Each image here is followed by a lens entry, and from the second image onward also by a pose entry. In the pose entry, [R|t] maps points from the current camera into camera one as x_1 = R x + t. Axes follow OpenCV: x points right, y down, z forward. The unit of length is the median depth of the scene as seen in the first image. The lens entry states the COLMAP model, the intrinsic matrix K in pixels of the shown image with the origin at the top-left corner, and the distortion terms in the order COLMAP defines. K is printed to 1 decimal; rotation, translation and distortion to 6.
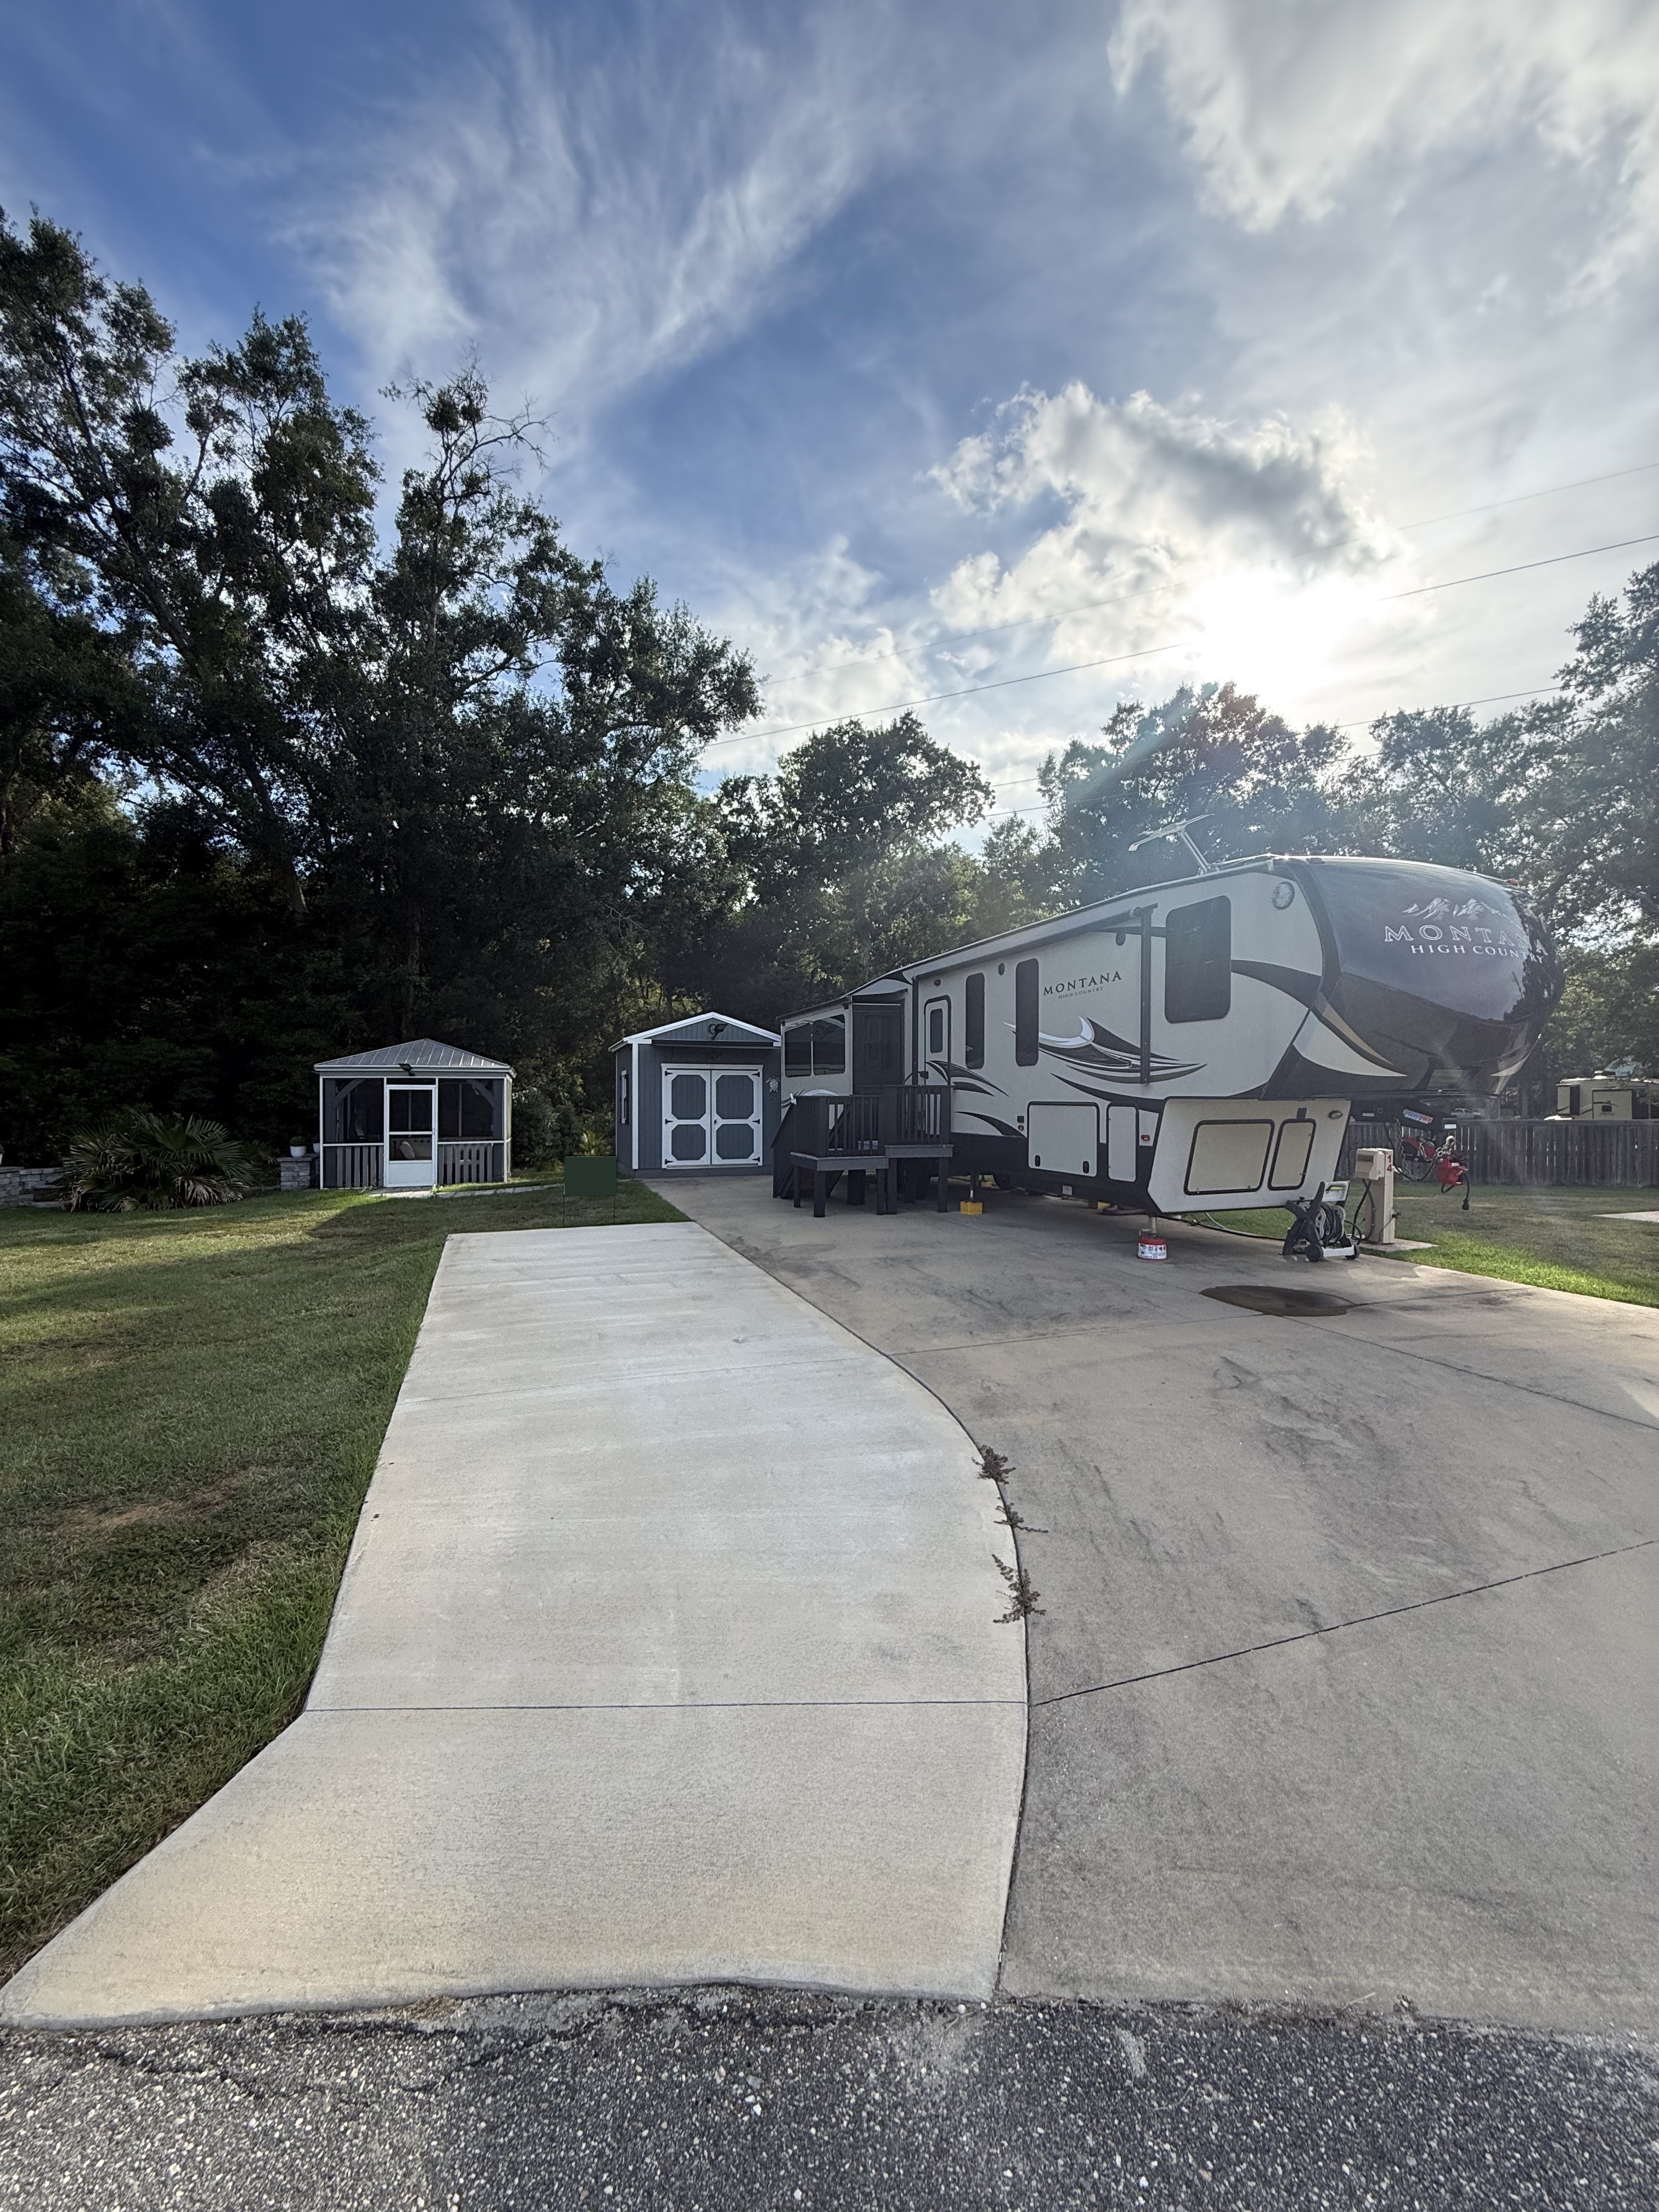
lens RADIAL K [[895.8, 0, 816.3], [0, 895.8, 1090.2], [0, 0, 1]] dist [0.003101, -0.000731]
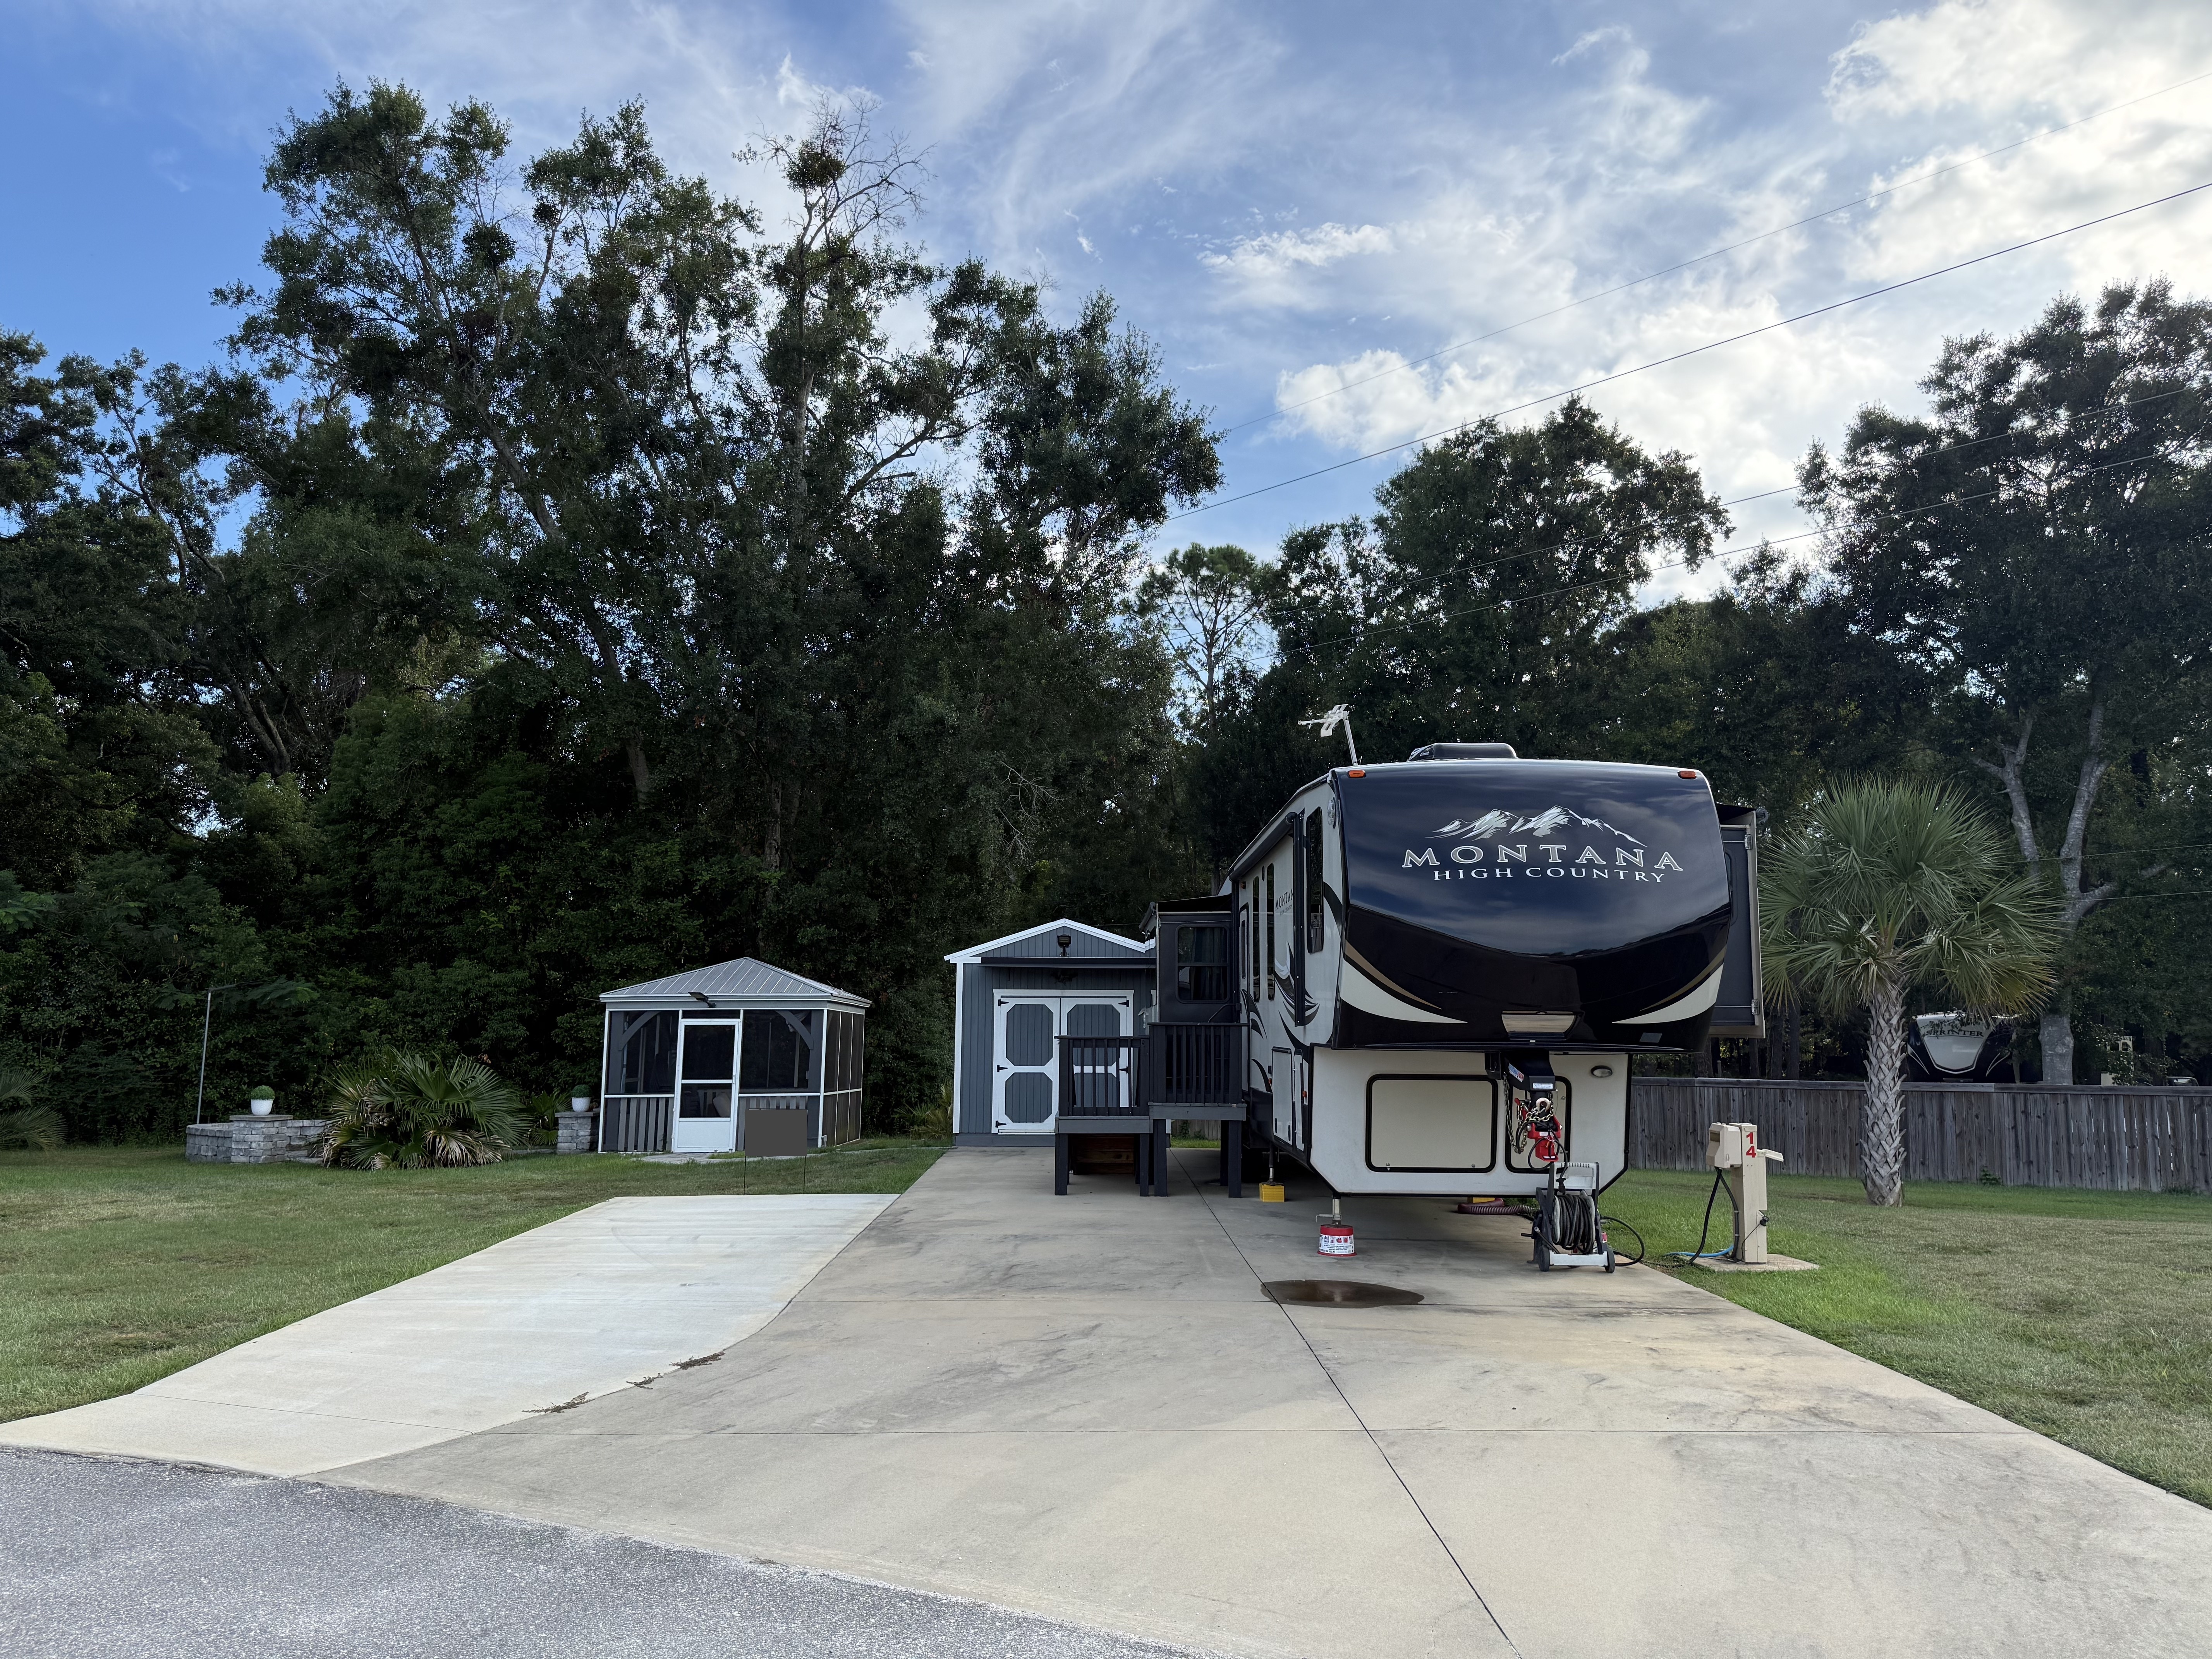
lens RADIAL K [[1543.9, 0, 1110.3], [0, 1543.9, 831.3], [0, 0, 1]] dist [0.035412, -0.016289]
pose [[0.949472, -0.038498, -0.311480, 0.296774], [0.001960, 0.993156, -0.116777, -0.009612], [0.313844, 0.110266, 0.943050, -0.177872]]
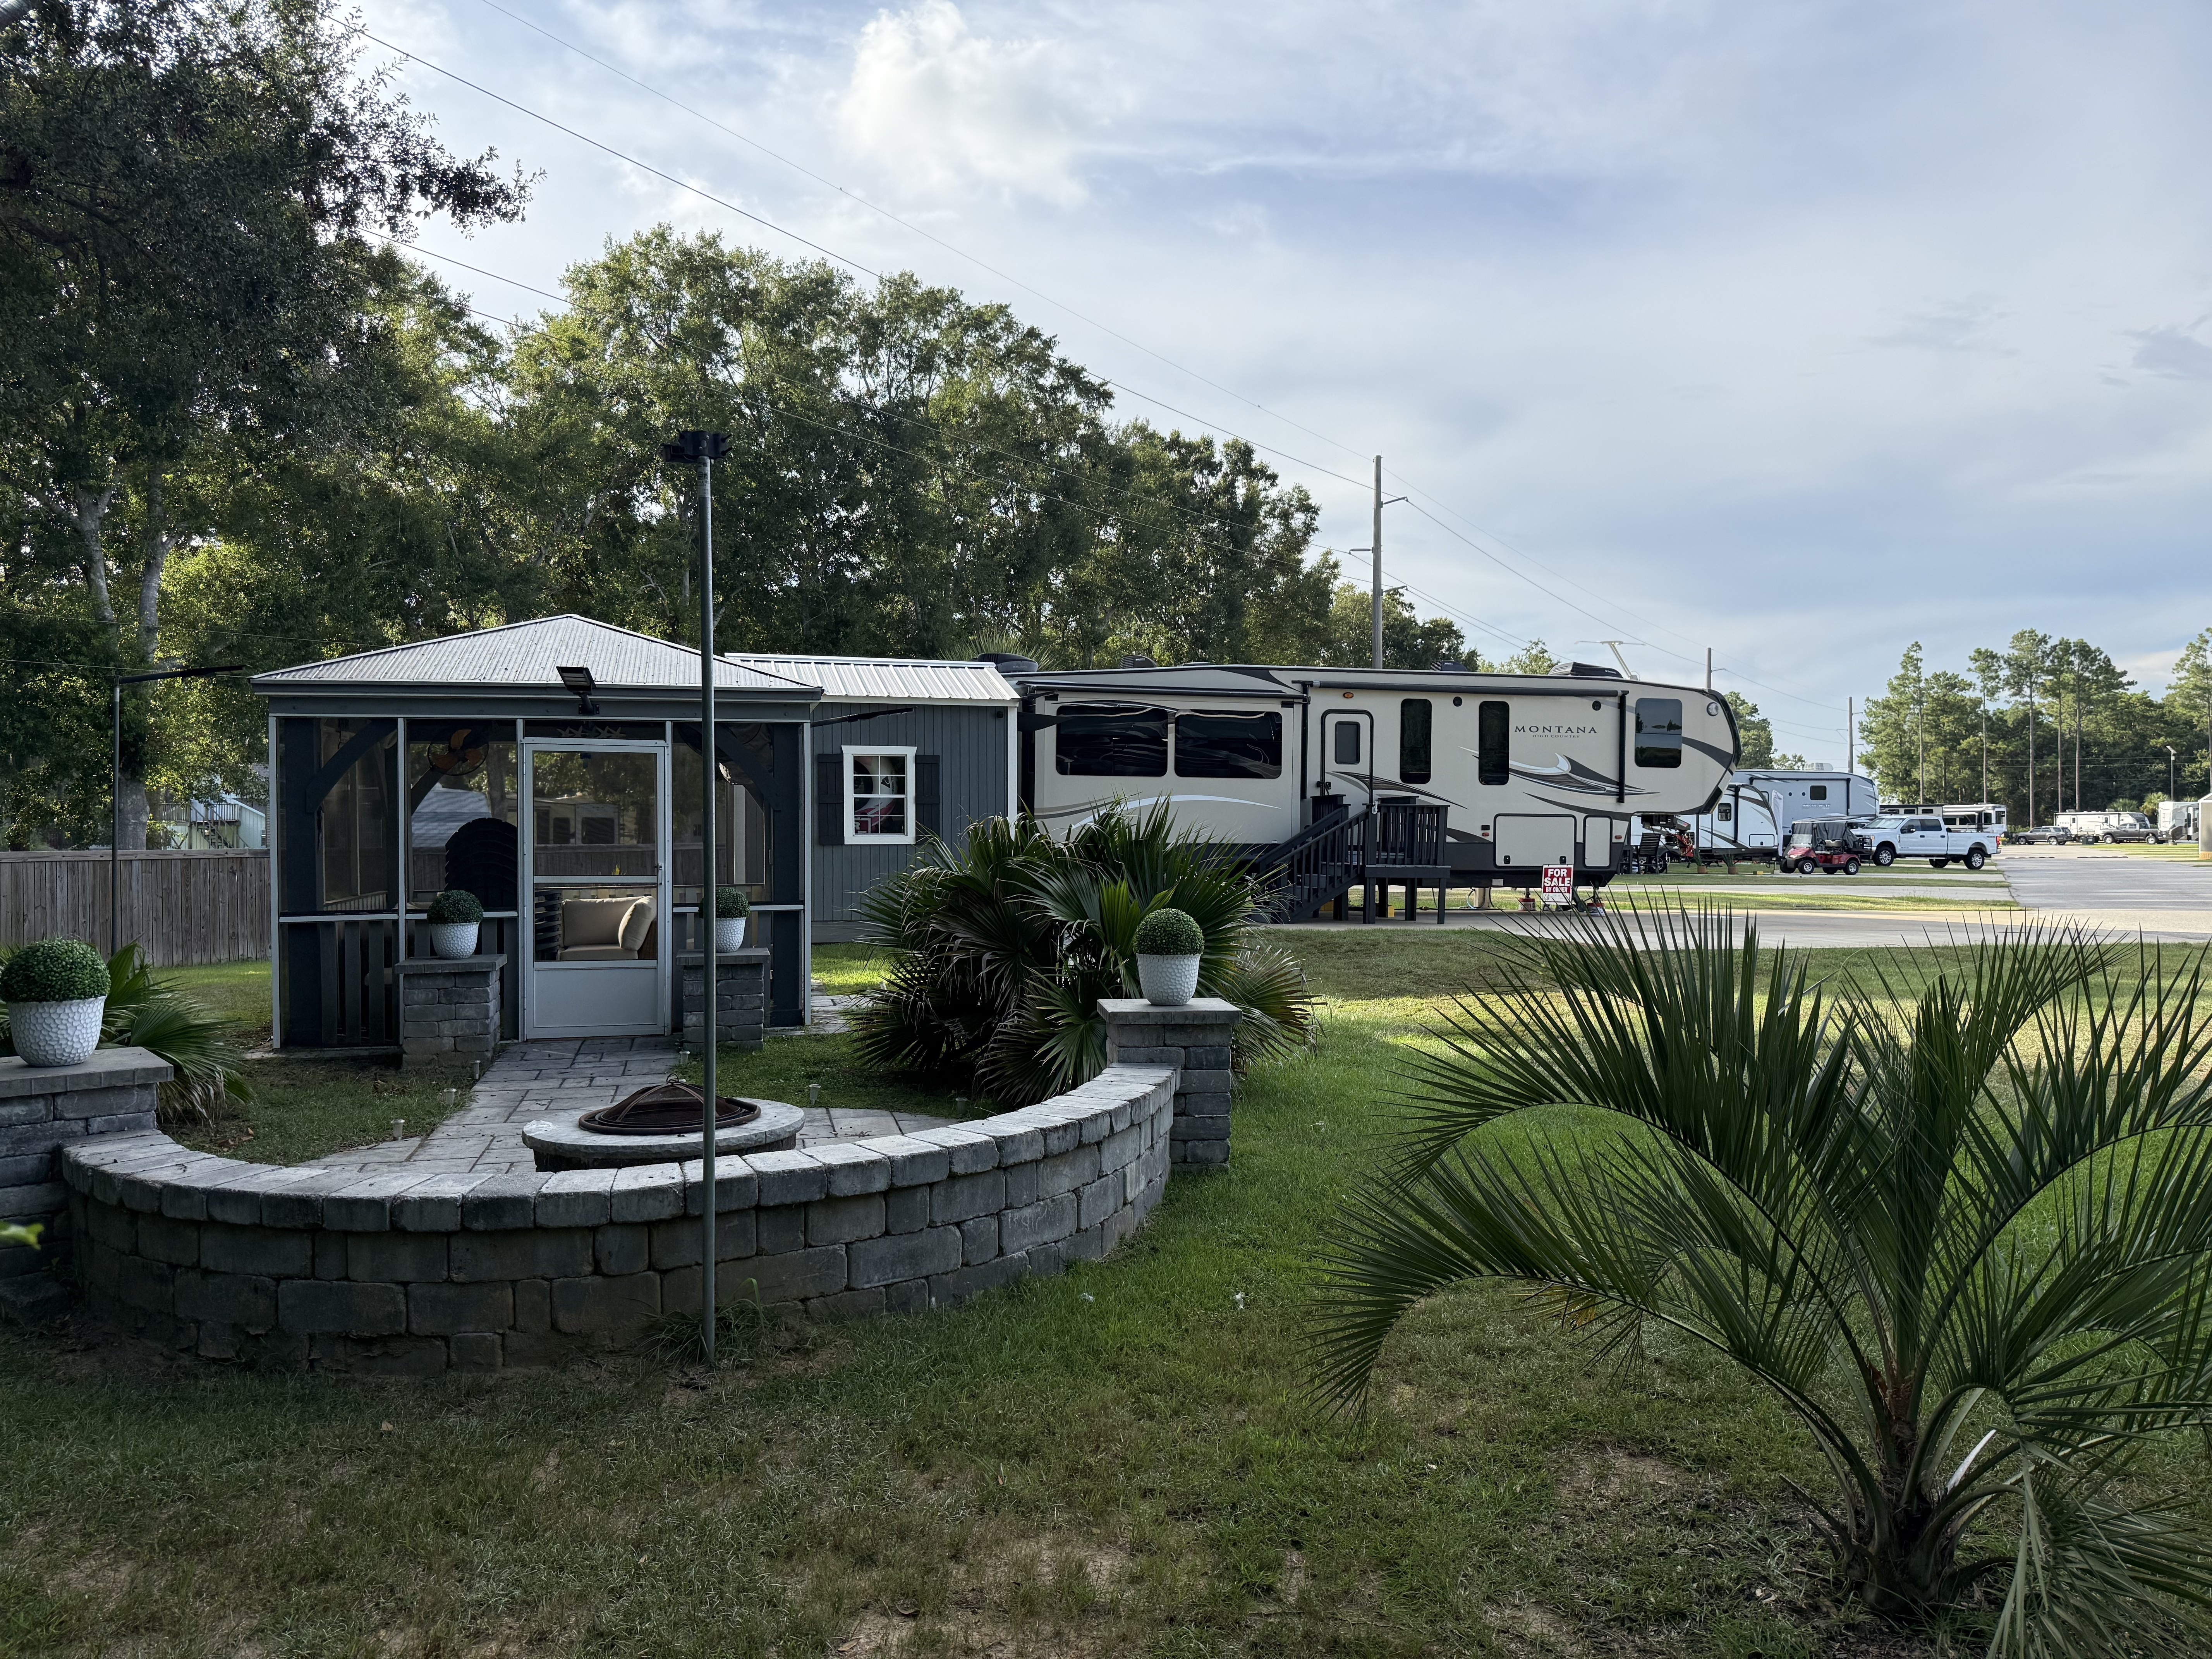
lens RADIAL K [[1543.9, 0, 1105.6], [0, 1543.9, 839.5], [0, 0, 1]] dist [0.035412, -0.016289]
pose [[0.085738, 0.008437, 0.996282, -1.056146], [-0.013337, 0.999884, -0.007319, 0.038815], [-0.996228, -0.012660, 0.085841, 0.725607]]
